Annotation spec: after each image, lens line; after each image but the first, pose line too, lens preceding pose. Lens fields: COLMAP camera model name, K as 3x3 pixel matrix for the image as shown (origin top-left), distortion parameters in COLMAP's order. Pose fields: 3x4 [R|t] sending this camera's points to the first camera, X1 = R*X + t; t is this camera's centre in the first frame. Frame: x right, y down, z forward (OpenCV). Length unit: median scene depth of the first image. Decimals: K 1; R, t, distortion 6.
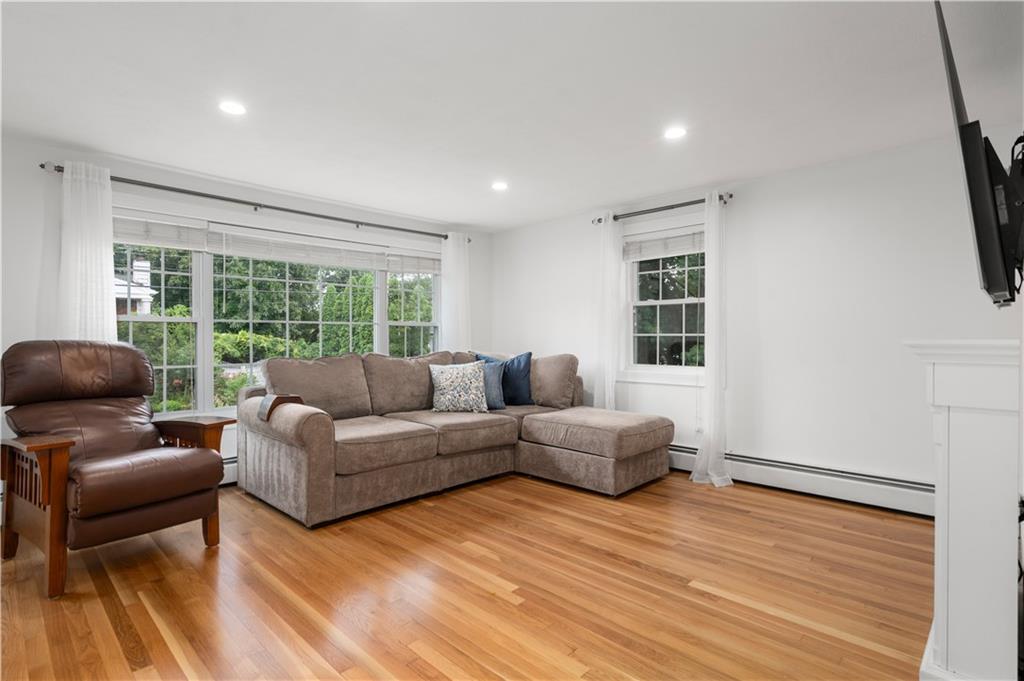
lens RADIAL K [[511.6, 0, 512.6], [0, 511.6, 337.1], [0, 0, 1]] dist [0.005548, 0.000708]
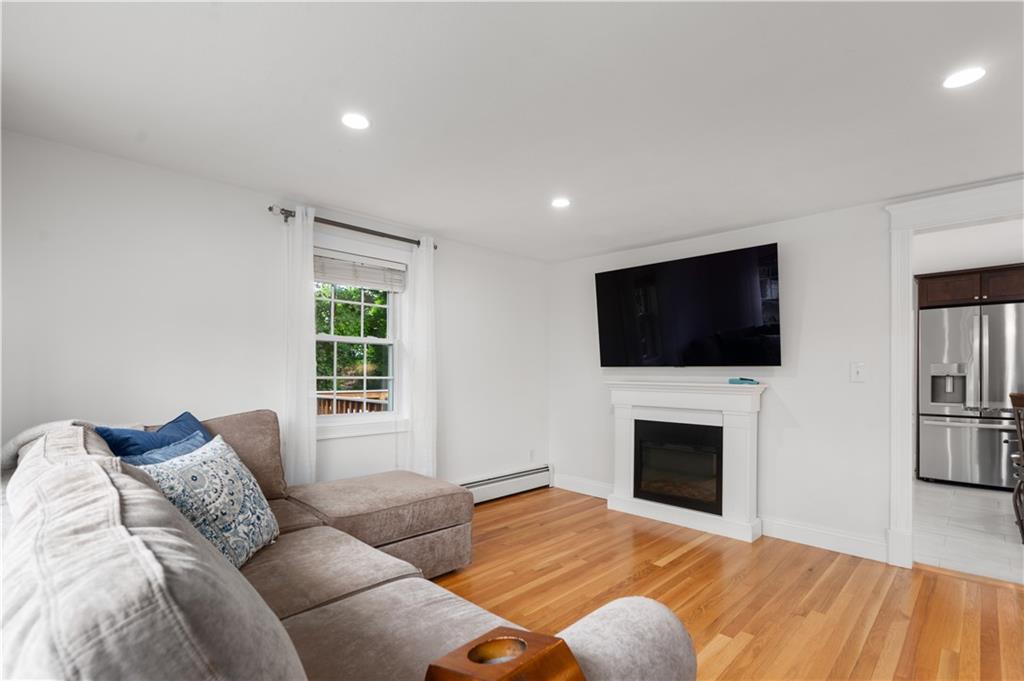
lens RADIAL K [[467.4, 0, 510.5], [0, 467.4, 371.7], [0, 0, 1]] dist [-0.008100, 0.001350]
pose [[0.017557, 0.015455, 0.999726, -0.647304], [-0.007593, 0.999854, -0.015323, -0.006533], [-0.999817, -0.007322, 0.017672, 0.987769]]
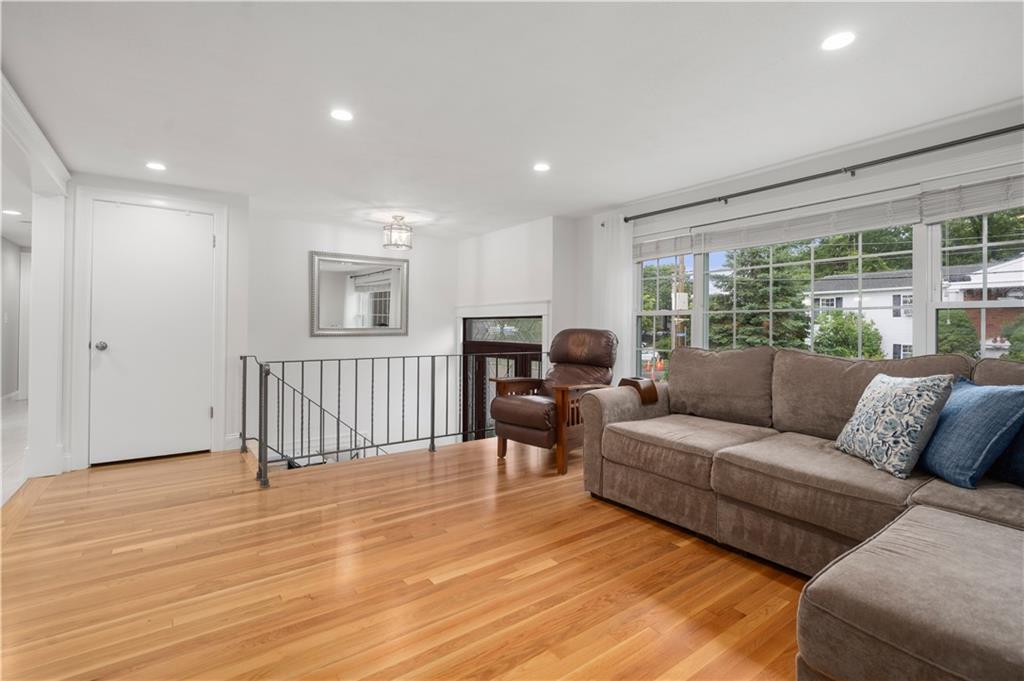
lens RADIAL K [[467.4, 0, 509.2], [0, 467.4, 332.6], [0, 0, 1]] dist [-0.008100, 0.001350]
pose [[-0.166608, 0.008455, -0.985987, 0.600390], [-0.006802, 0.999930, 0.009724, 0.004241], [0.986000, 0.008326, -0.166539, 0.904580]]
